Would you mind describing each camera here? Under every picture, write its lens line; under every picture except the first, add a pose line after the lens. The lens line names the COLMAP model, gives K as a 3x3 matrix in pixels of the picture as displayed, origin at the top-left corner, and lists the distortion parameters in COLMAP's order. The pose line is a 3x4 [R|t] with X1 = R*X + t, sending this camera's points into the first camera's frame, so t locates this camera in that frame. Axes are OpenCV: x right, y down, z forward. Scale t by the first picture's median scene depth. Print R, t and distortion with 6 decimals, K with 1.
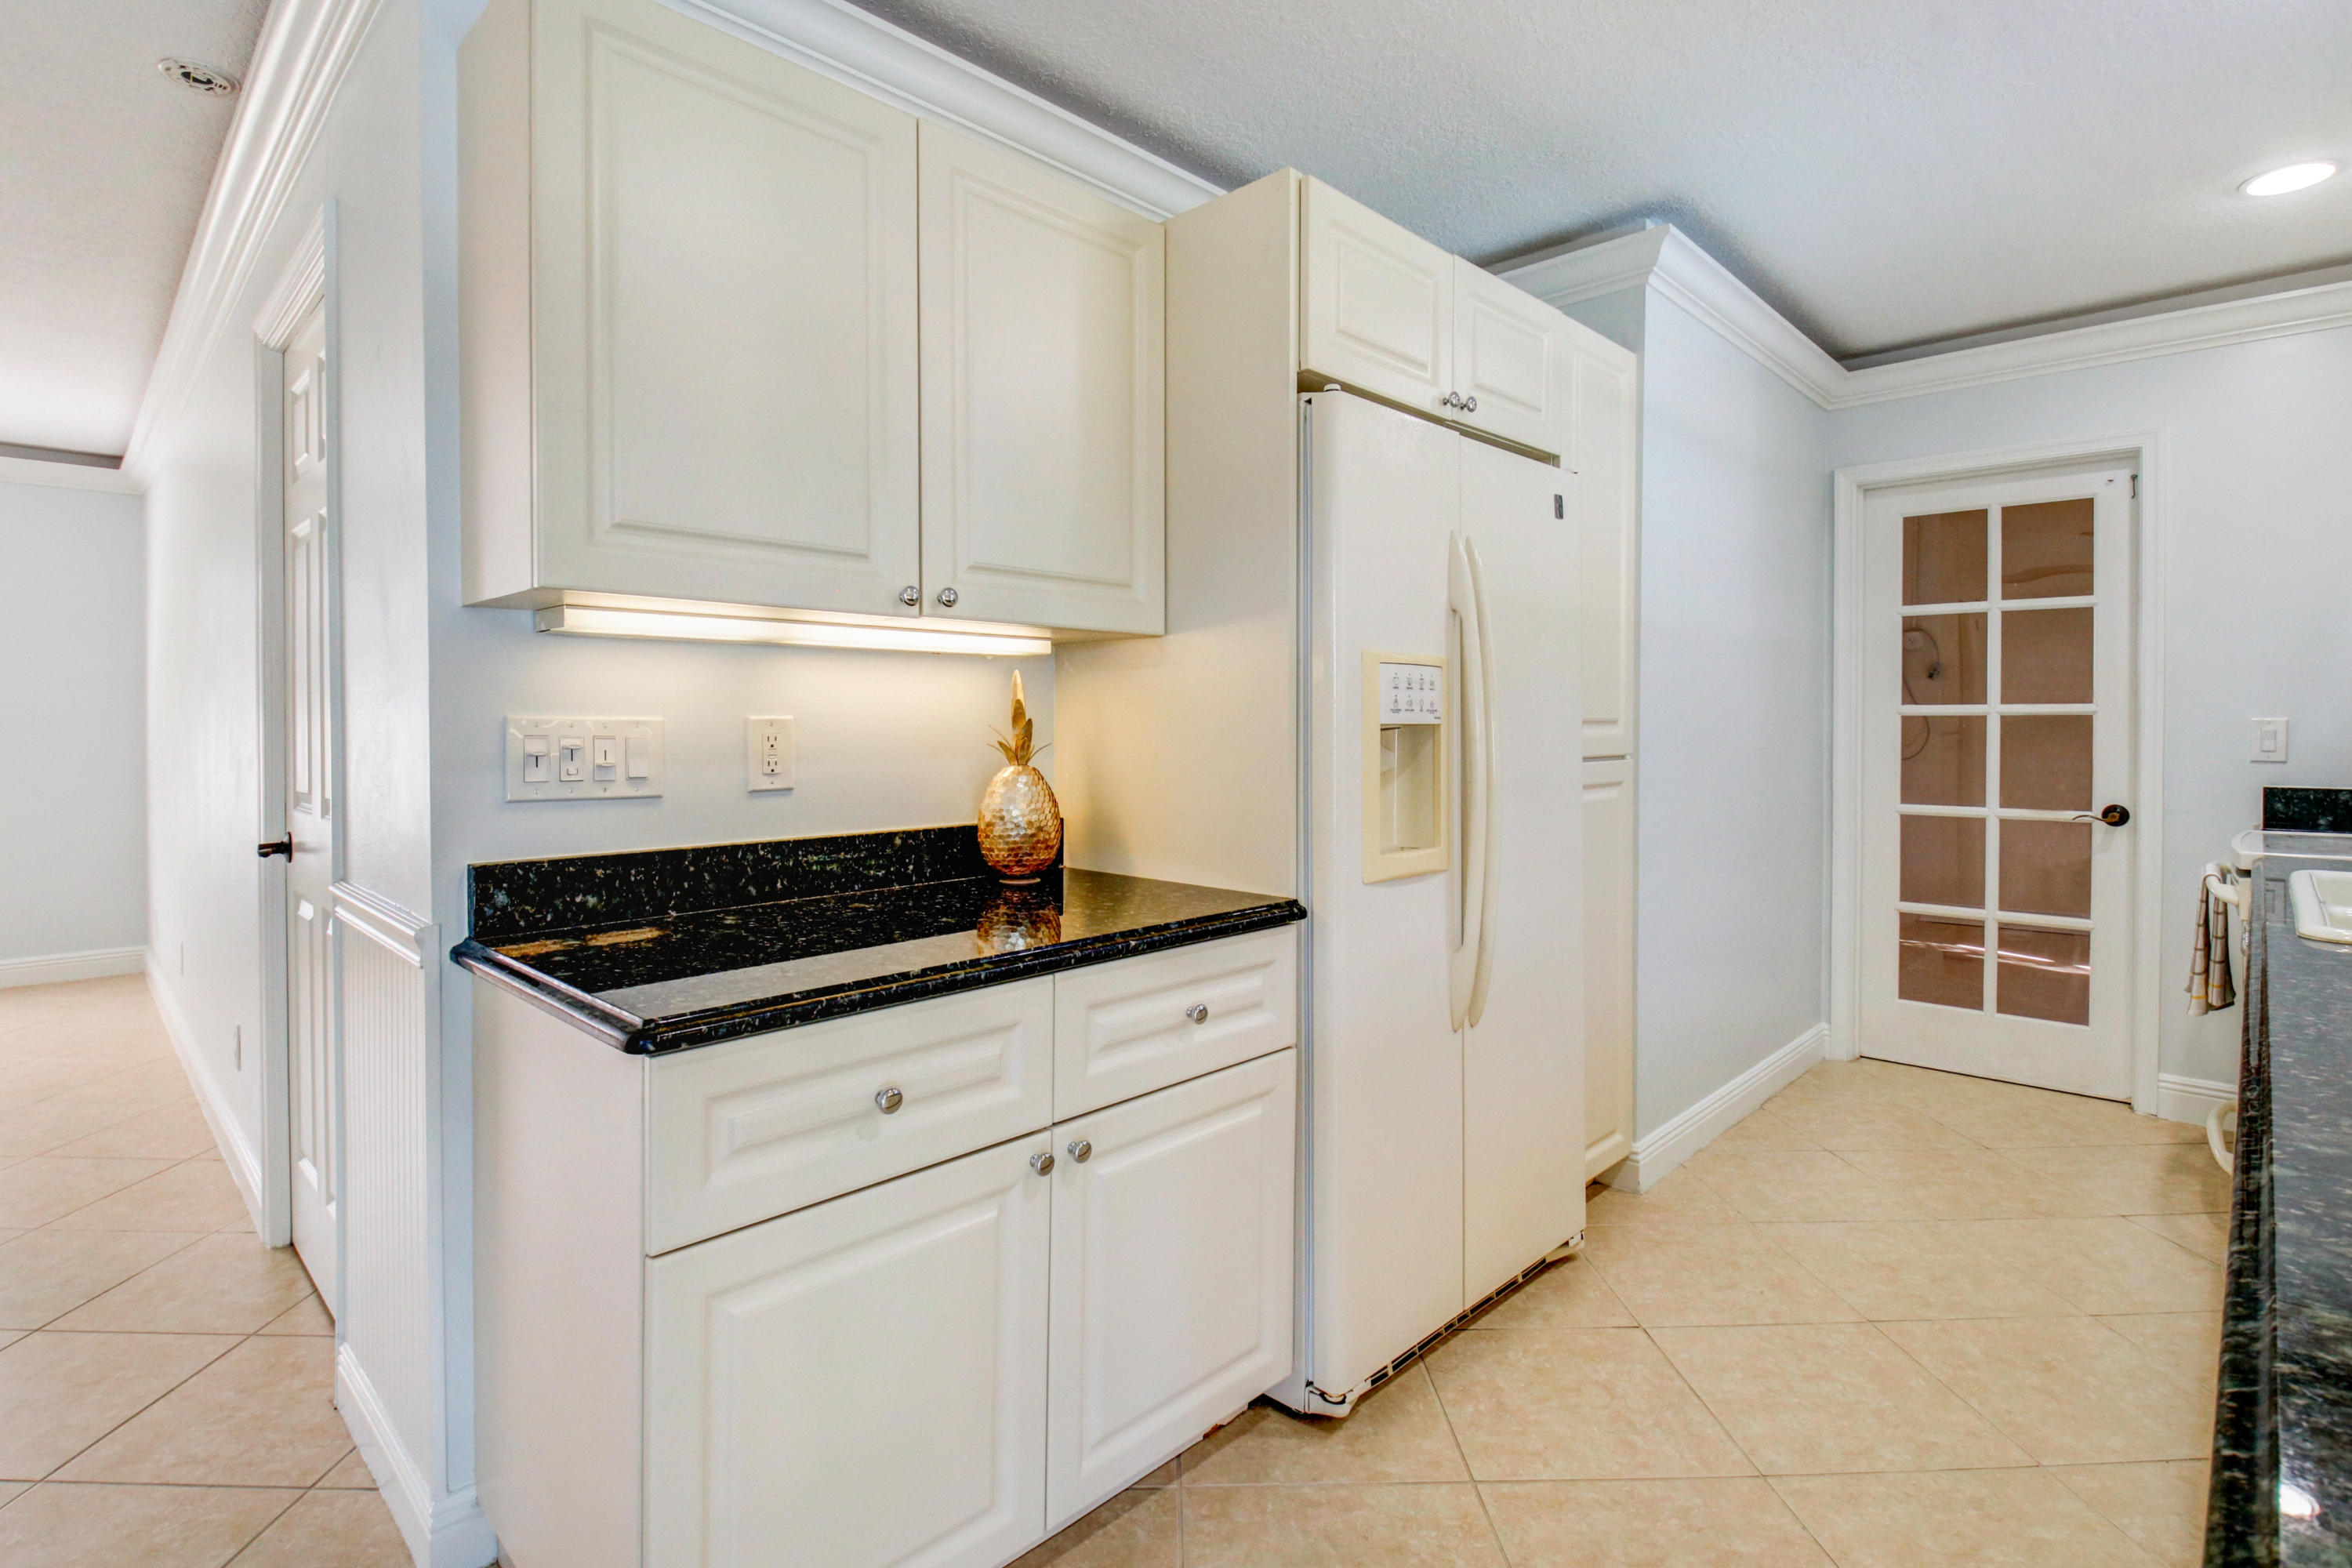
lens RADIAL K [[1132.9, 0, 1142.8], [0, 1132.9, 751.7], [0, 0, 1]] dist [0.016476, -0.012781]
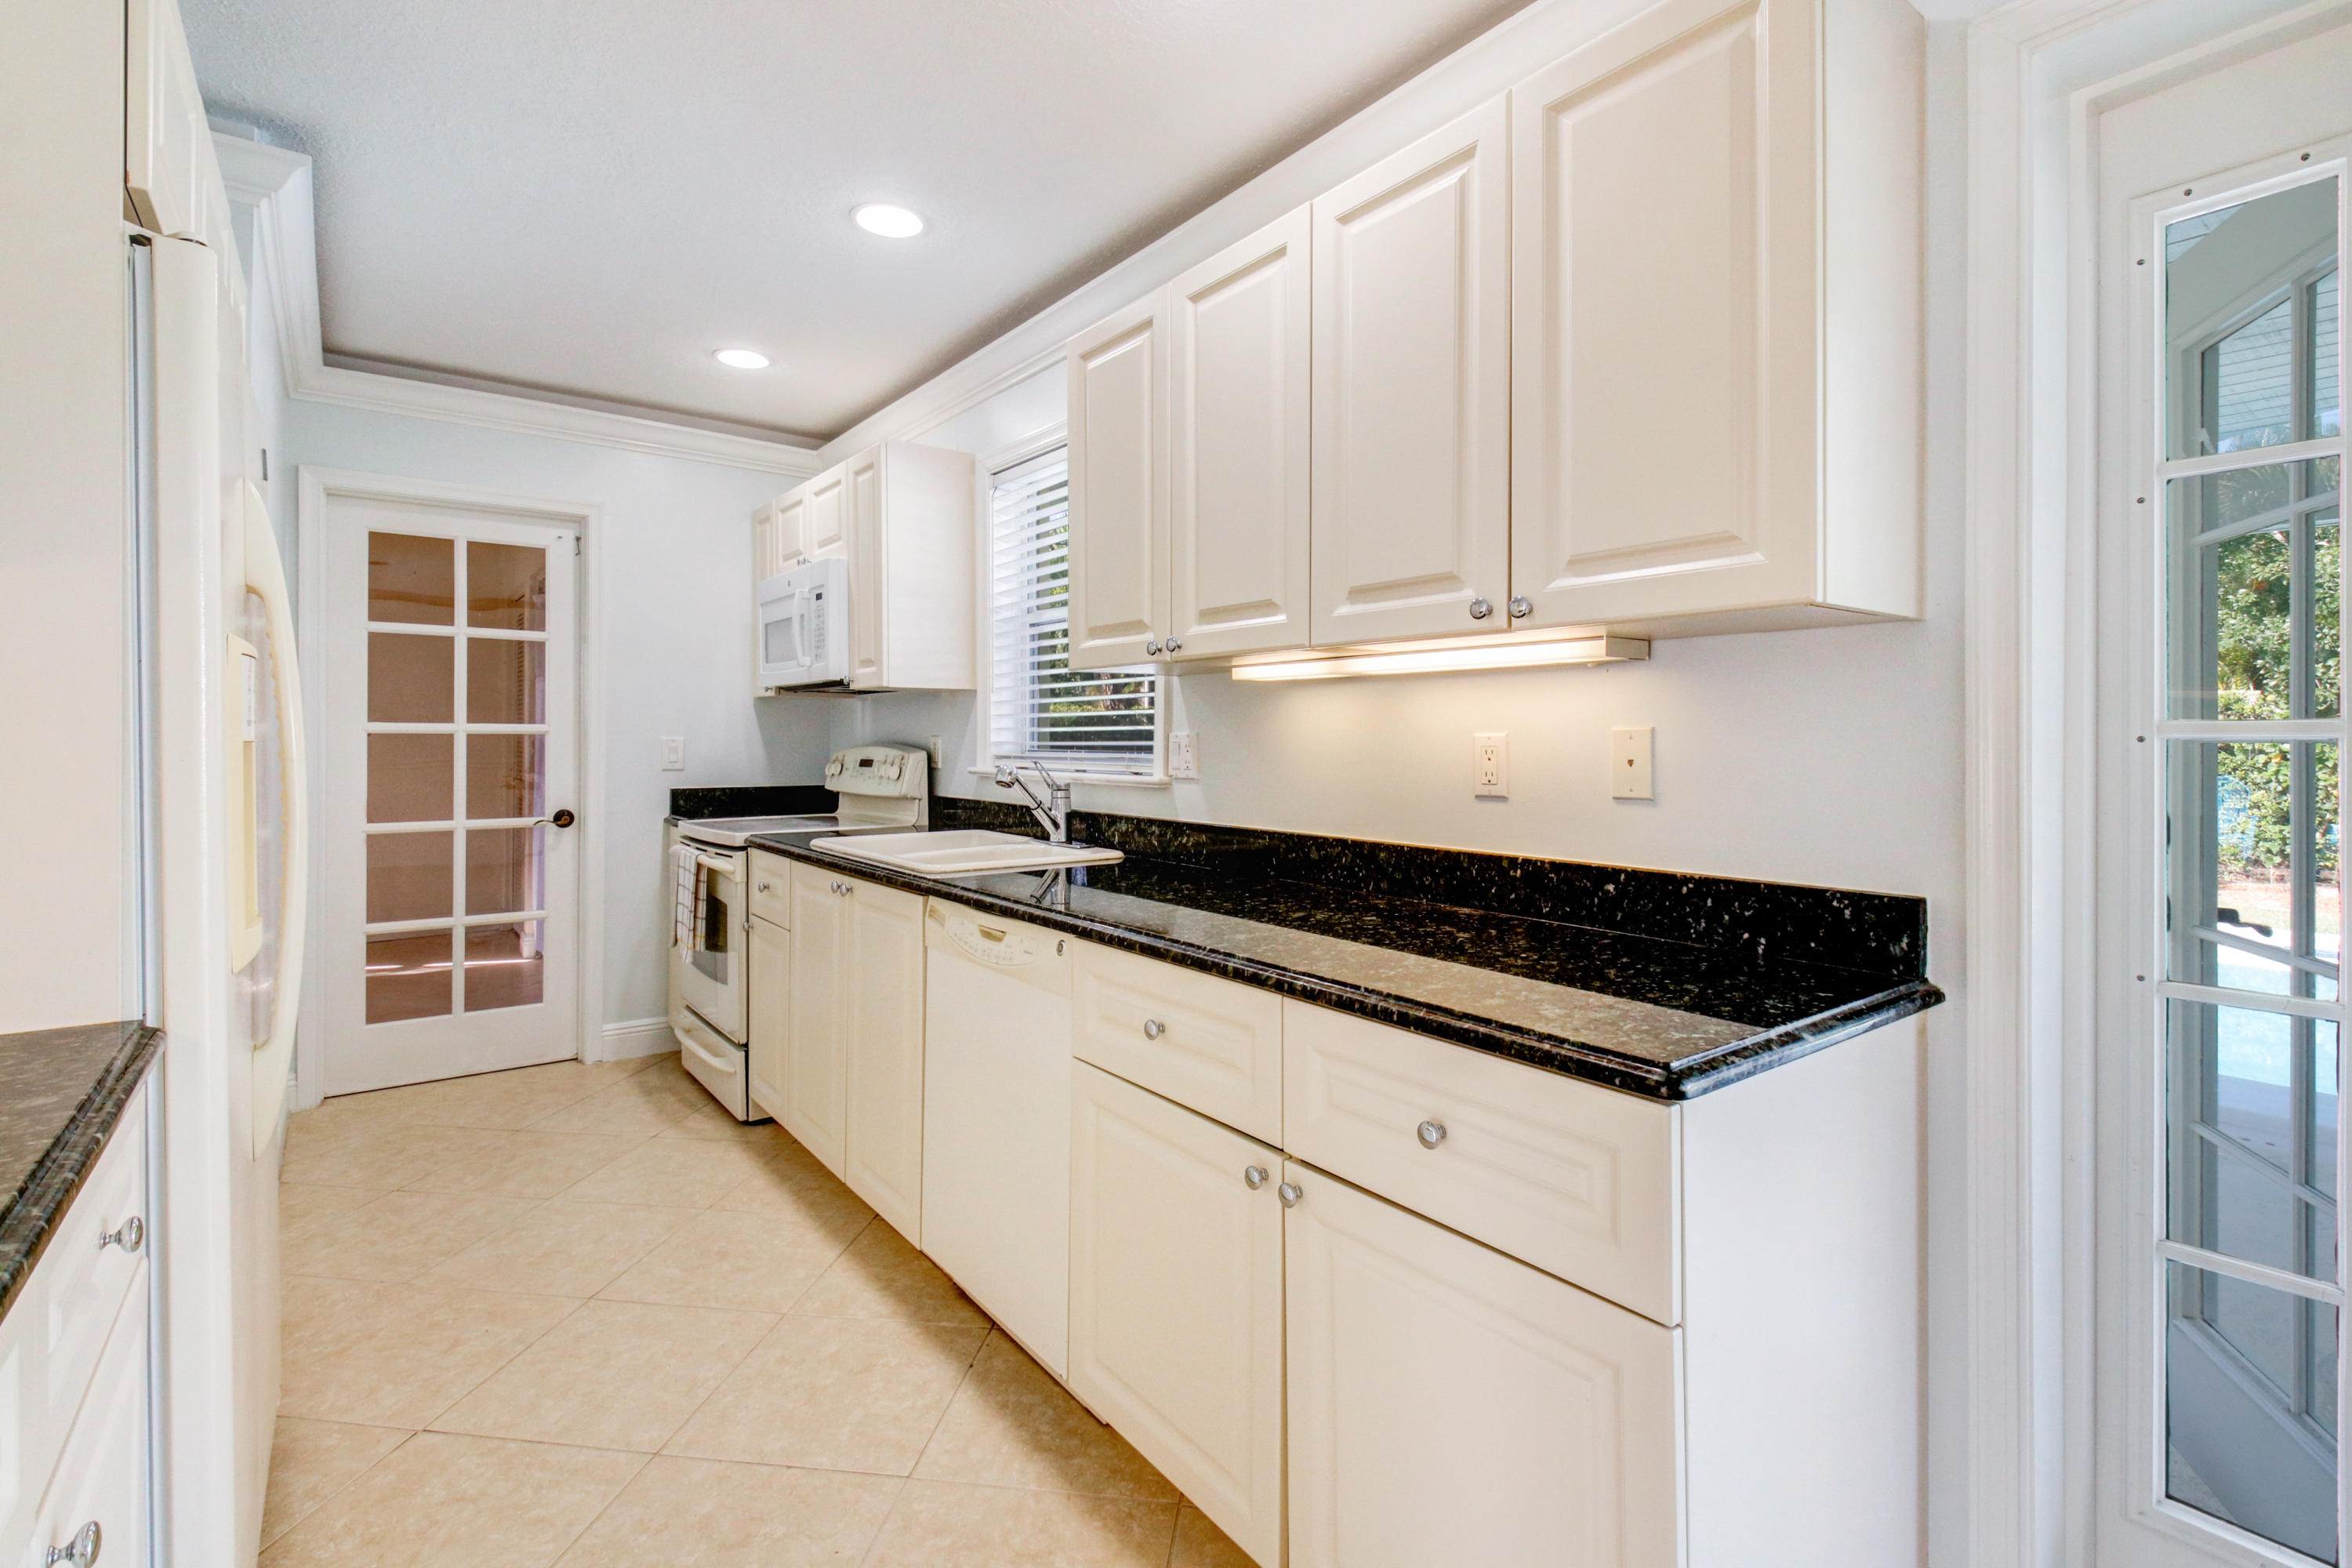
lens RADIAL K [[1132.9, 0, 1195.5], [0, 1132.9, 741.2], [0, 0, 1]] dist [0.016476, -0.012781]
pose [[0.128388, 0.000875, 0.991724, -0.239213], [0.022574, 0.999738, -0.003804, -0.005630], [-0.991467, 0.022876, 0.128335, 0.191674]]
